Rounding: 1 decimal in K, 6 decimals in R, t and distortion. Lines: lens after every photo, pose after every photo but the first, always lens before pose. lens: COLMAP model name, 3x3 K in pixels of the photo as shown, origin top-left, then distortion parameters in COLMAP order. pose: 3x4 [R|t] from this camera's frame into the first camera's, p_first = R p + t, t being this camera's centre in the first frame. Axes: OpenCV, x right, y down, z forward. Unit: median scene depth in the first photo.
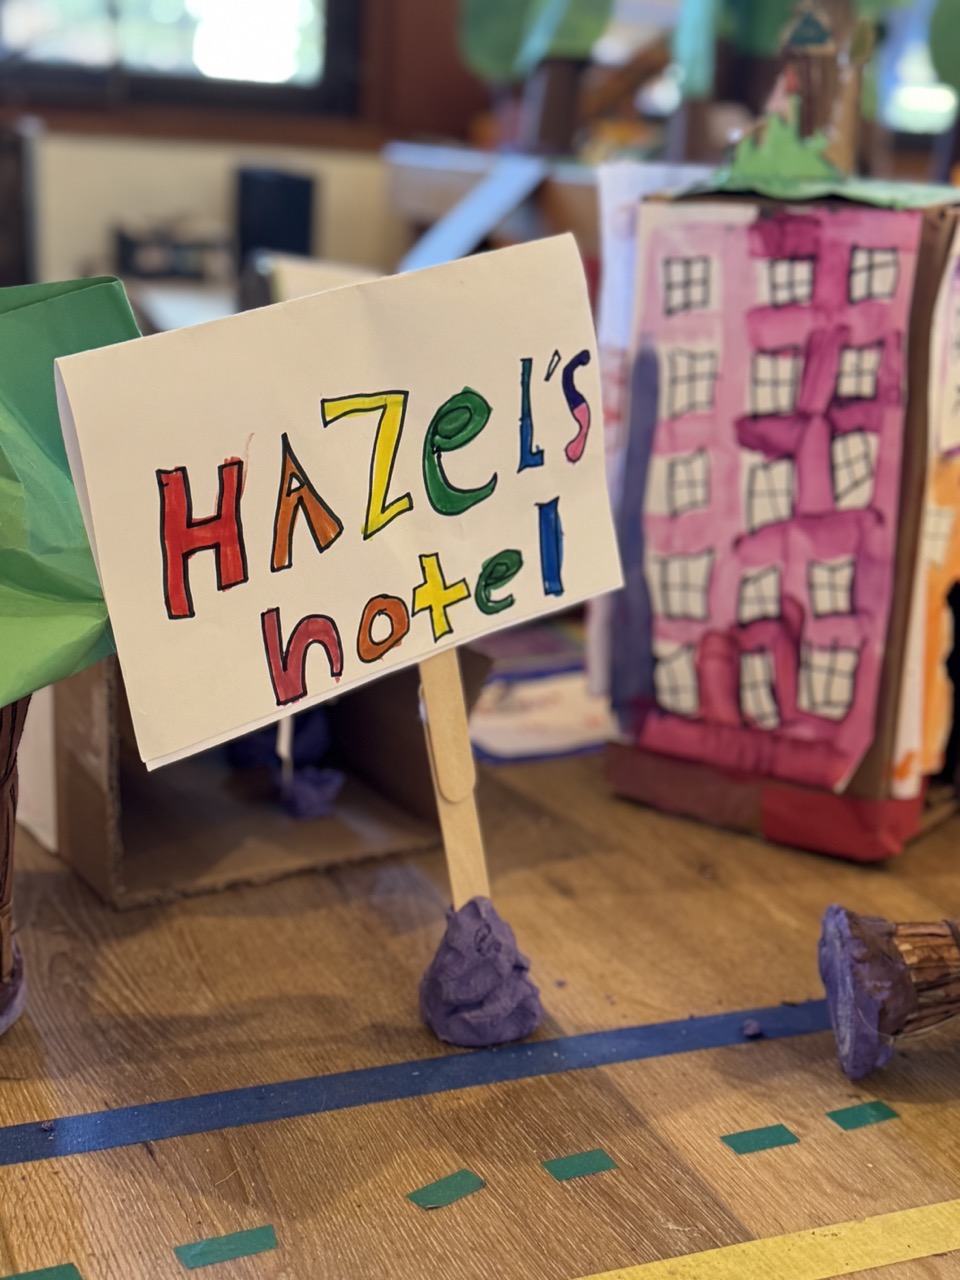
lens RADIAL K [[1904.5, 0, 475.9], [0, 1904.5, 643.3], [0, 0, 1]] dist [0.046036, 0.000000]
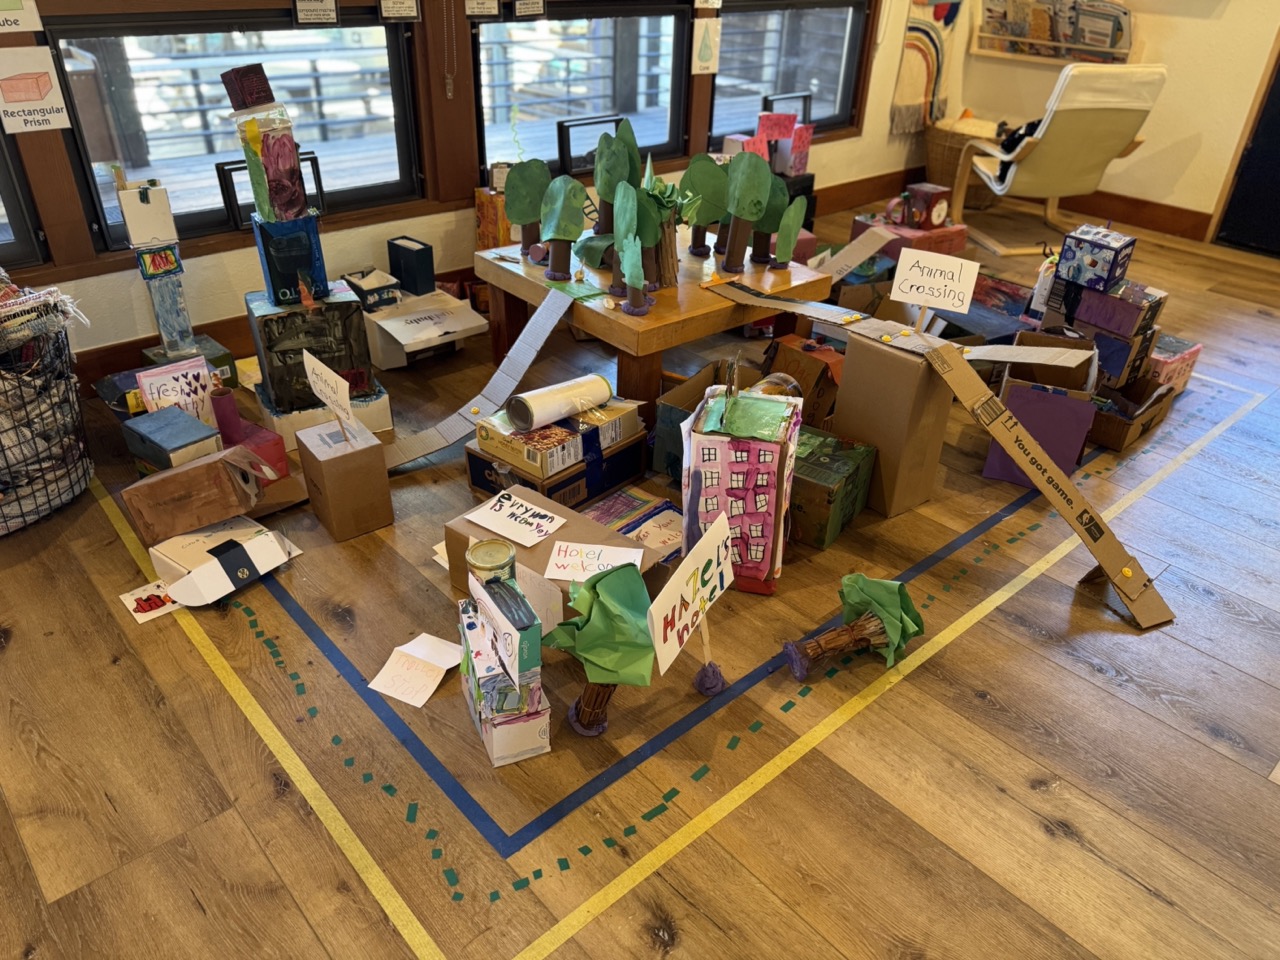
lens RADIAL K [[904.3, 0, 642.8], [0, 904.3, 476.7], [0, 0, 1]] dist [0.004934, 0.000389]
pose [[0.947836, -0.188148, 0.257307, -0.446863], [0.113996, 0.953911, 0.277594, -0.636001], [-0.297677, -0.233781, 0.925600, -0.512695]]
